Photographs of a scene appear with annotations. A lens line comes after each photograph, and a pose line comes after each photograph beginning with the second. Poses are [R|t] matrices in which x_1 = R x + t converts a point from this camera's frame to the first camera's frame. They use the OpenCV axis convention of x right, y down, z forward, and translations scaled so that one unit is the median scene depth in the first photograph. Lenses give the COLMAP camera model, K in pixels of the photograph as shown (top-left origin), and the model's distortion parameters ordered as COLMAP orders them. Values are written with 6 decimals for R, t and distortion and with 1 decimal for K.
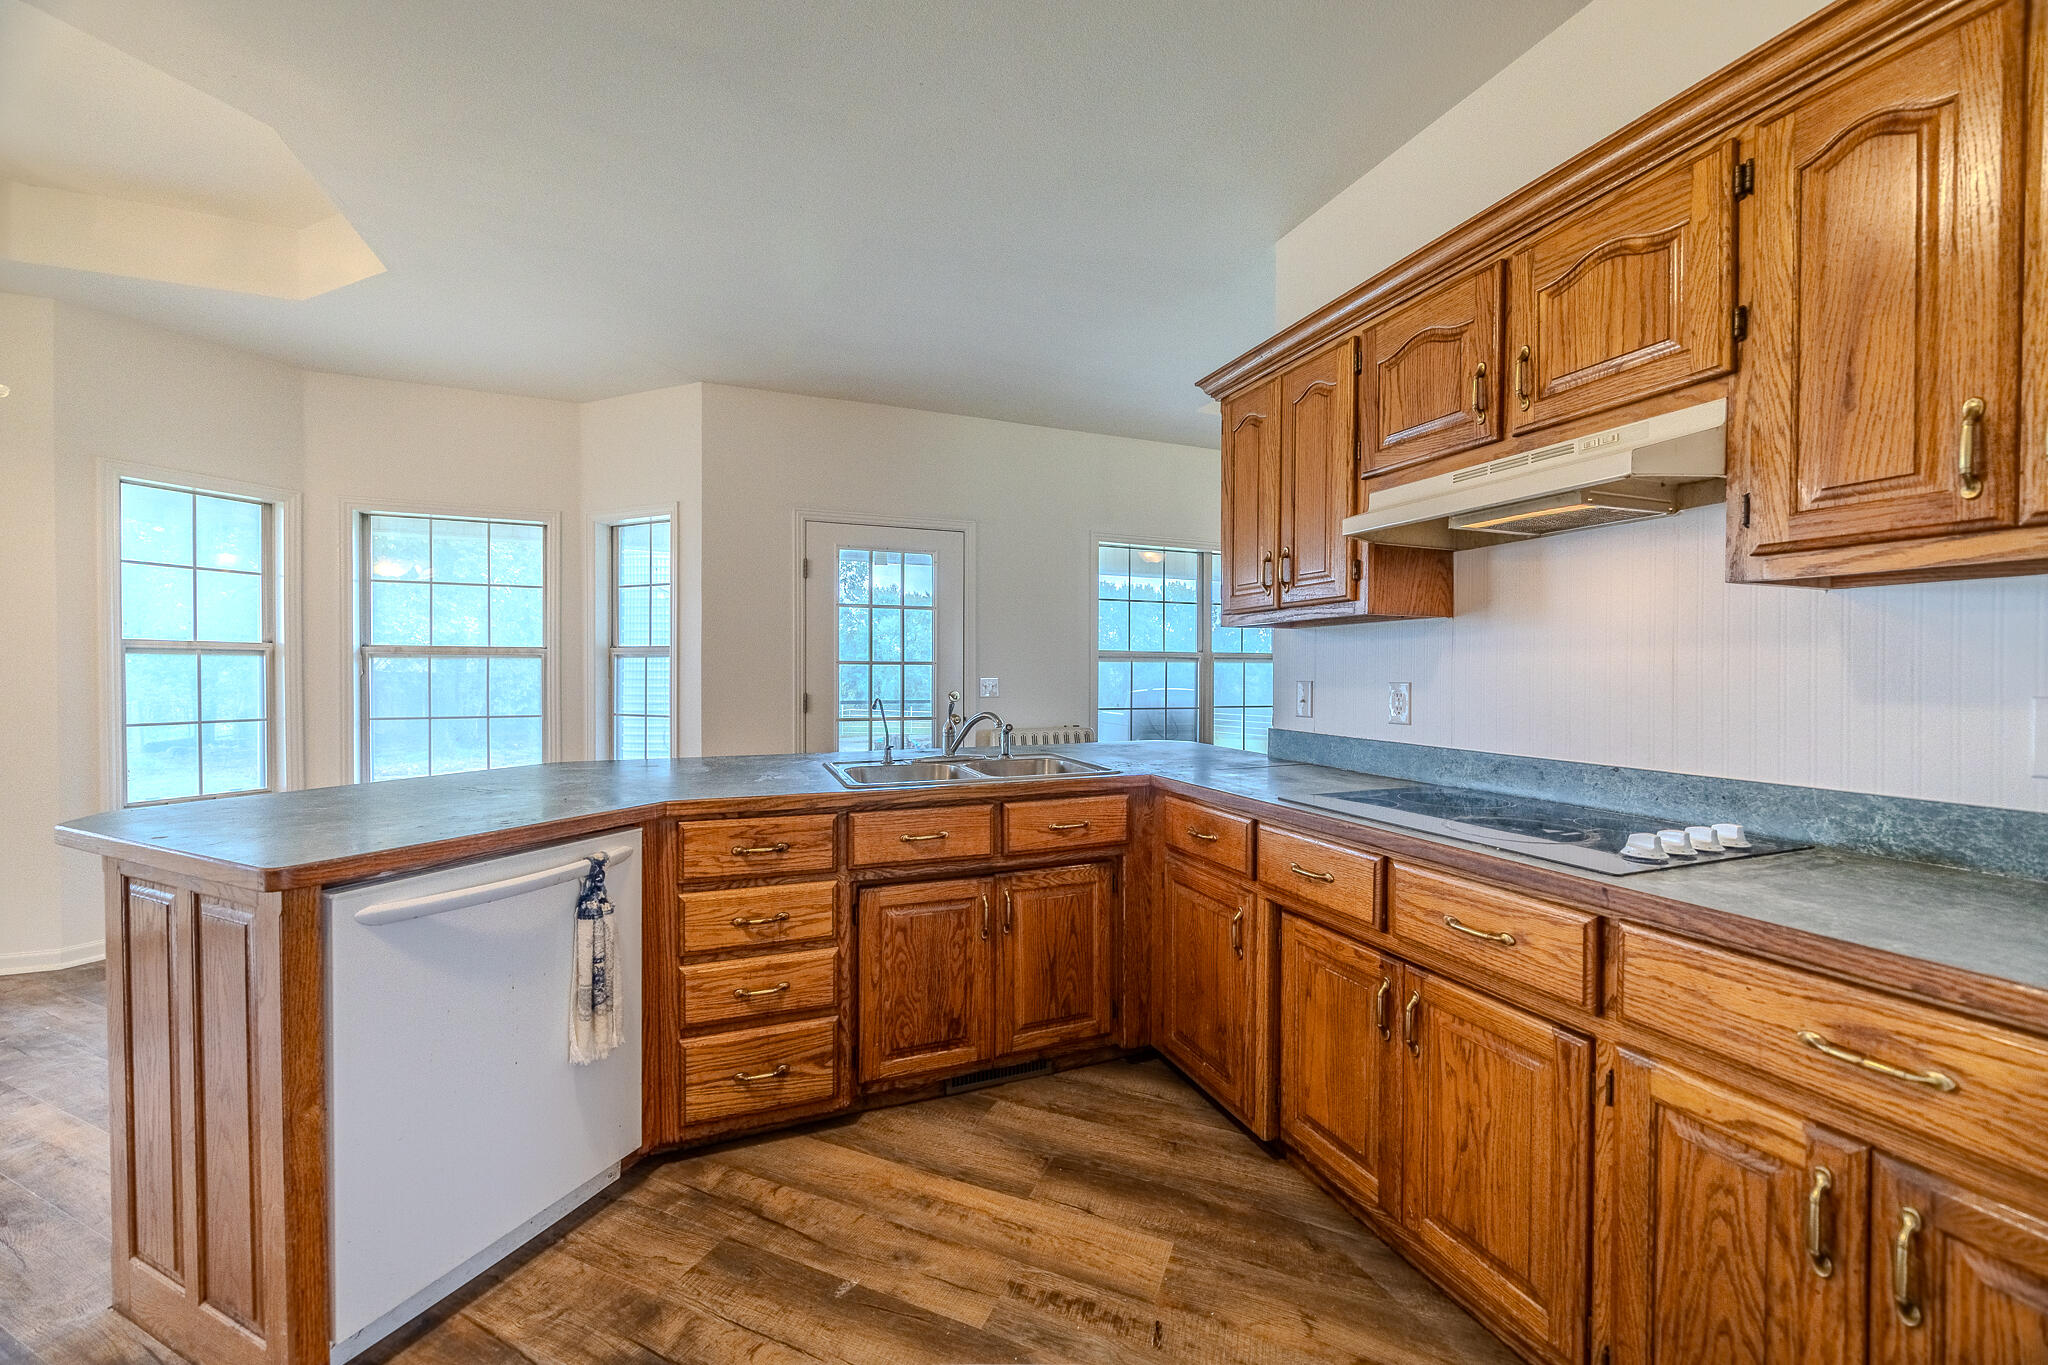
lens RADIAL K [[781.4, 0, 1029.1], [0, 781.4, 683.7], [0, 0, 1]] dist [-0.000249, -0.000032]
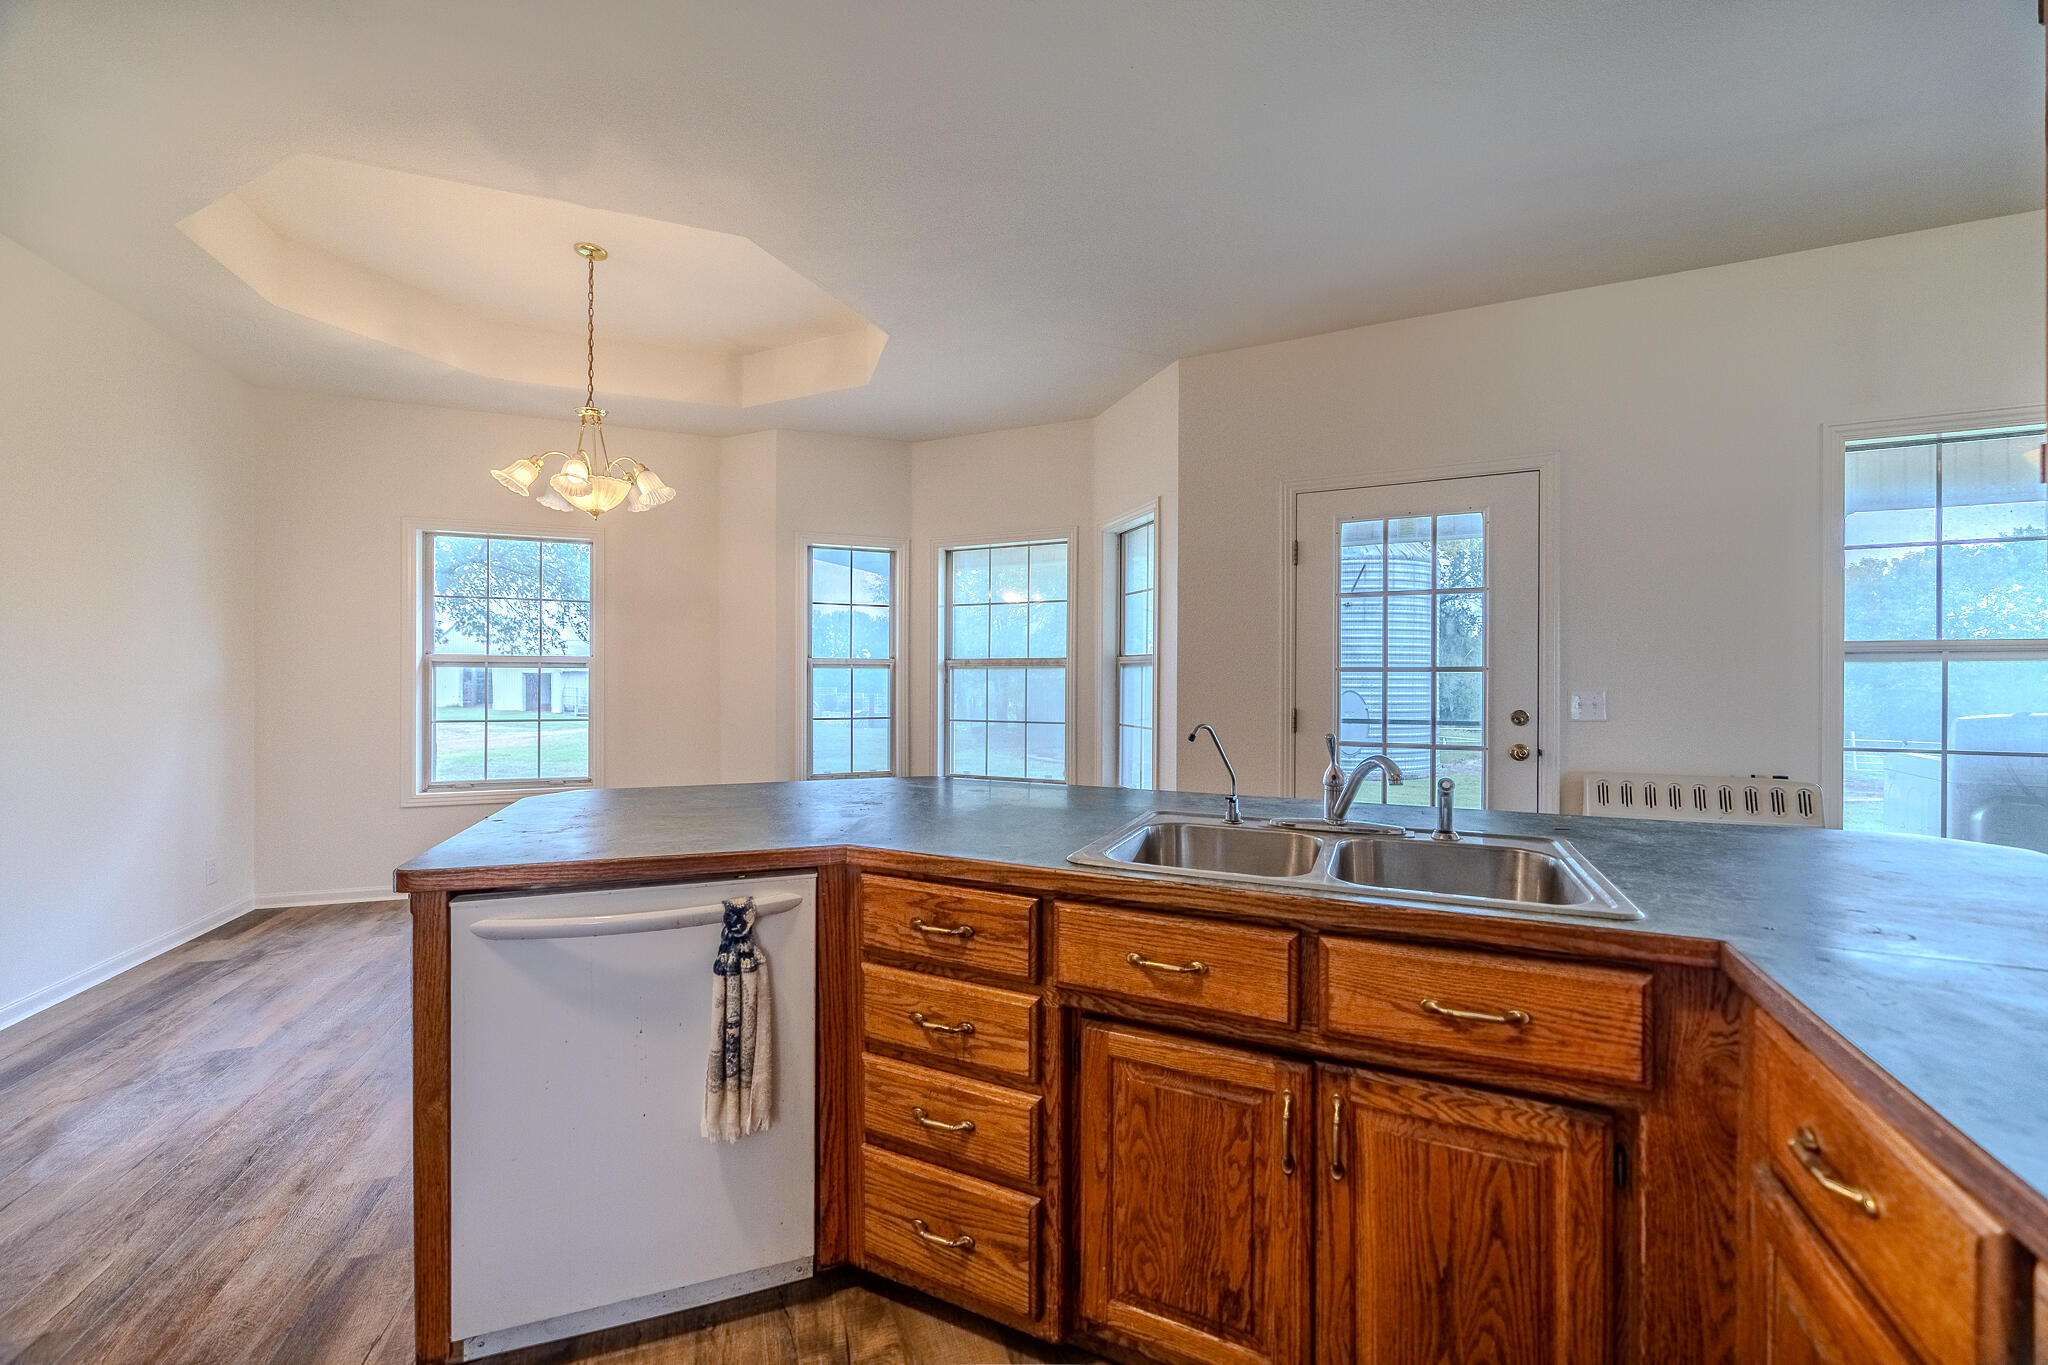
lens RADIAL K [[790.9, 0, 1019.3], [0, 790.9, 678.9], [0, 0, 1]] dist [-0.001721, -0.000122]
pose [[0.680083, 0.000471, -0.733135, 0.239627], [-0.011067, 0.999892, -0.009623, -0.015894], [0.733051, 0.014658, 0.680015, 0.513787]]
